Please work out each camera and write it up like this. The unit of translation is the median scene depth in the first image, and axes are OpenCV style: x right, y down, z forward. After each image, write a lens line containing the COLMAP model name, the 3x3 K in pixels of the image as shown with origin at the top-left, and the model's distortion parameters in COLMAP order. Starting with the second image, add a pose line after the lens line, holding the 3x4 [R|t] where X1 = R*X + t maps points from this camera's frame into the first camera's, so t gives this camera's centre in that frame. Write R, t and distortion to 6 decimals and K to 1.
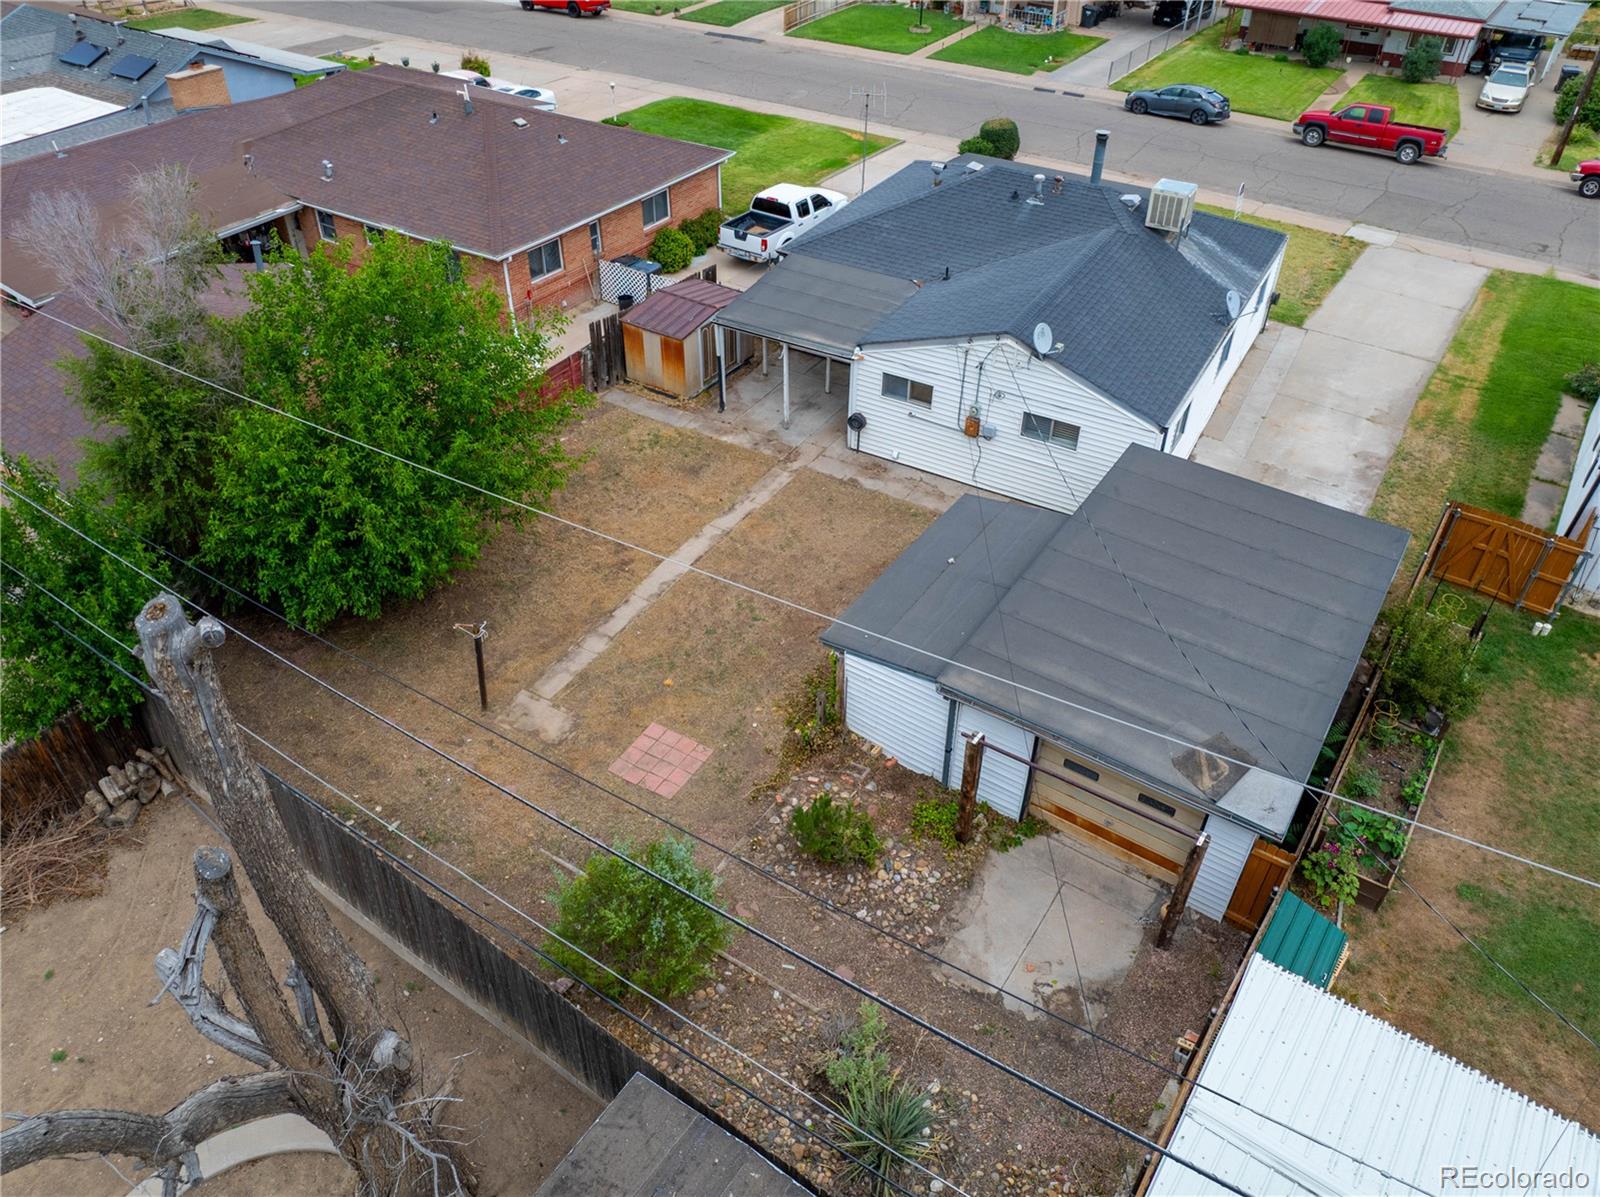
lens RADIAL K [[1129.9, 0, 798.0], [0, 1129.9, 591.4], [0, 0, 1]] dist [-0.048193, 0.019645]
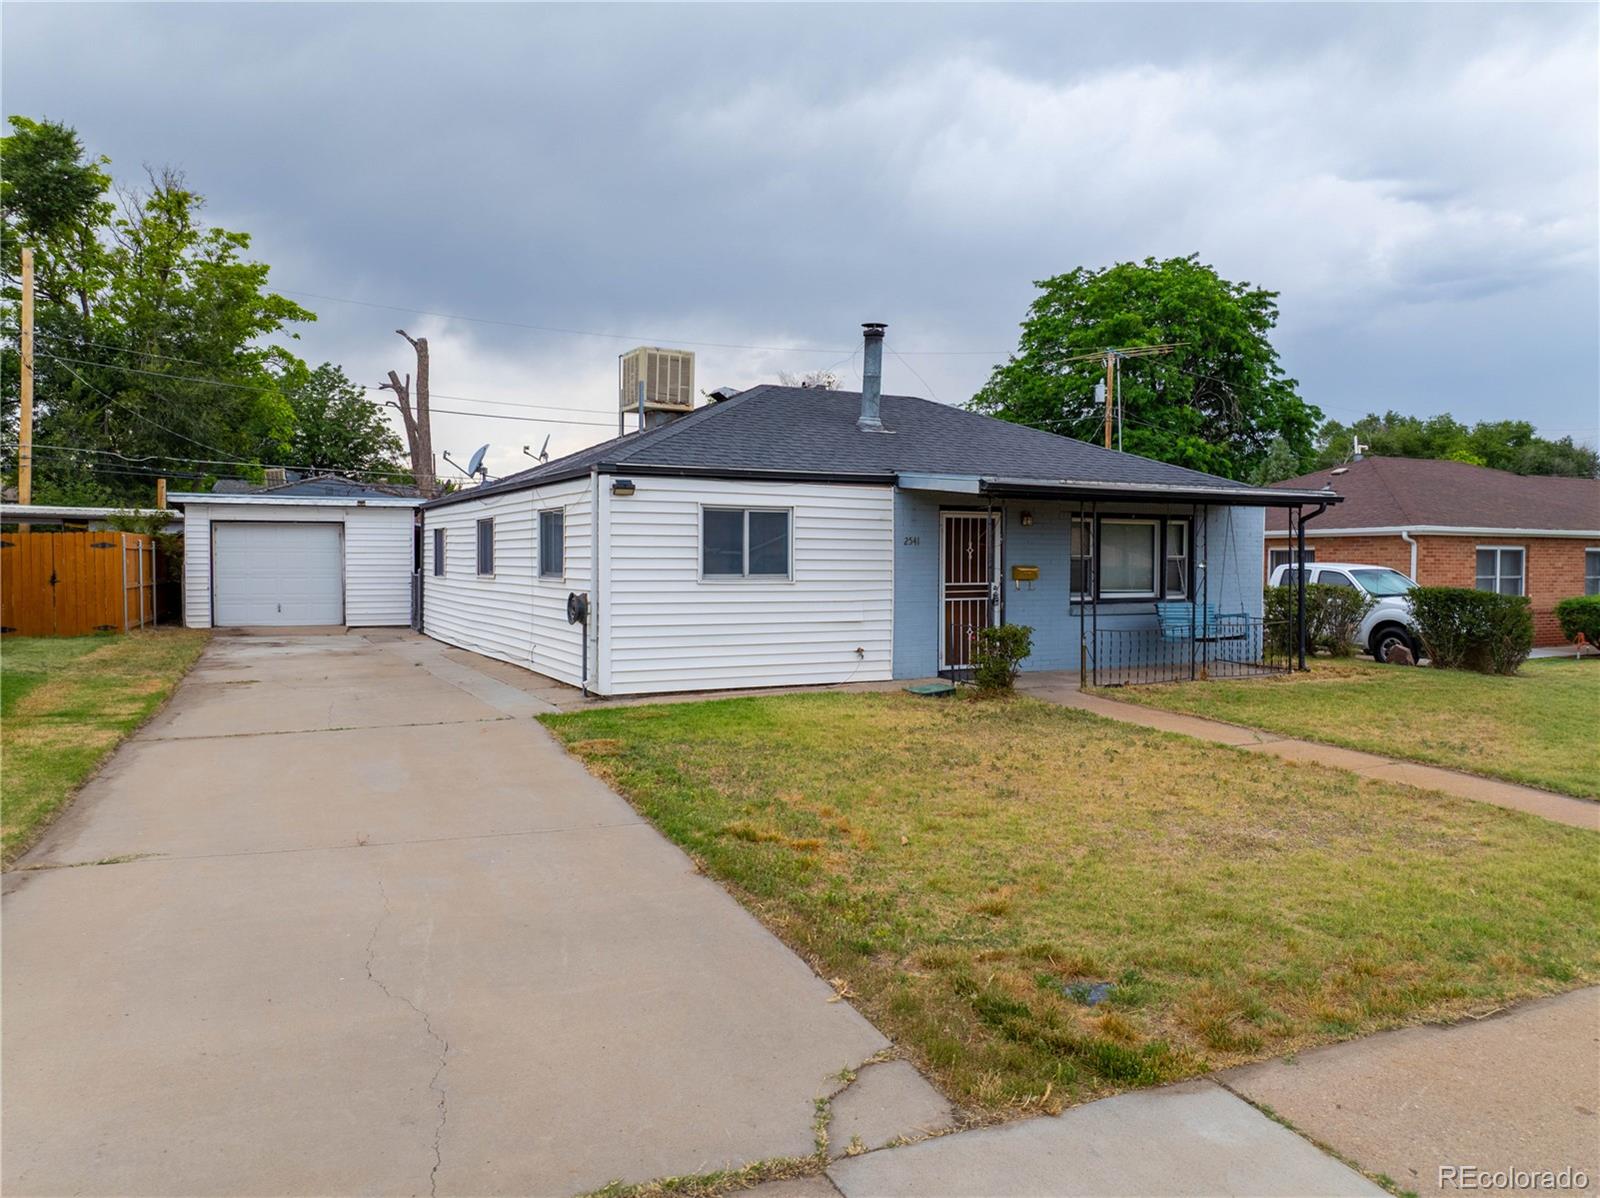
lens RADIAL K [[1129.9, 0, 798.0], [0, 1129.9, 591.9], [0, 0, 1]] dist [-0.048193, 0.019645]
pose [[-0.525037, 0.016471, -0.850920, 0.756086], [-0.540796, 0.765563, 0.348502, -0.466787], [0.657173, 0.643150, -0.393042, 1.237335]]
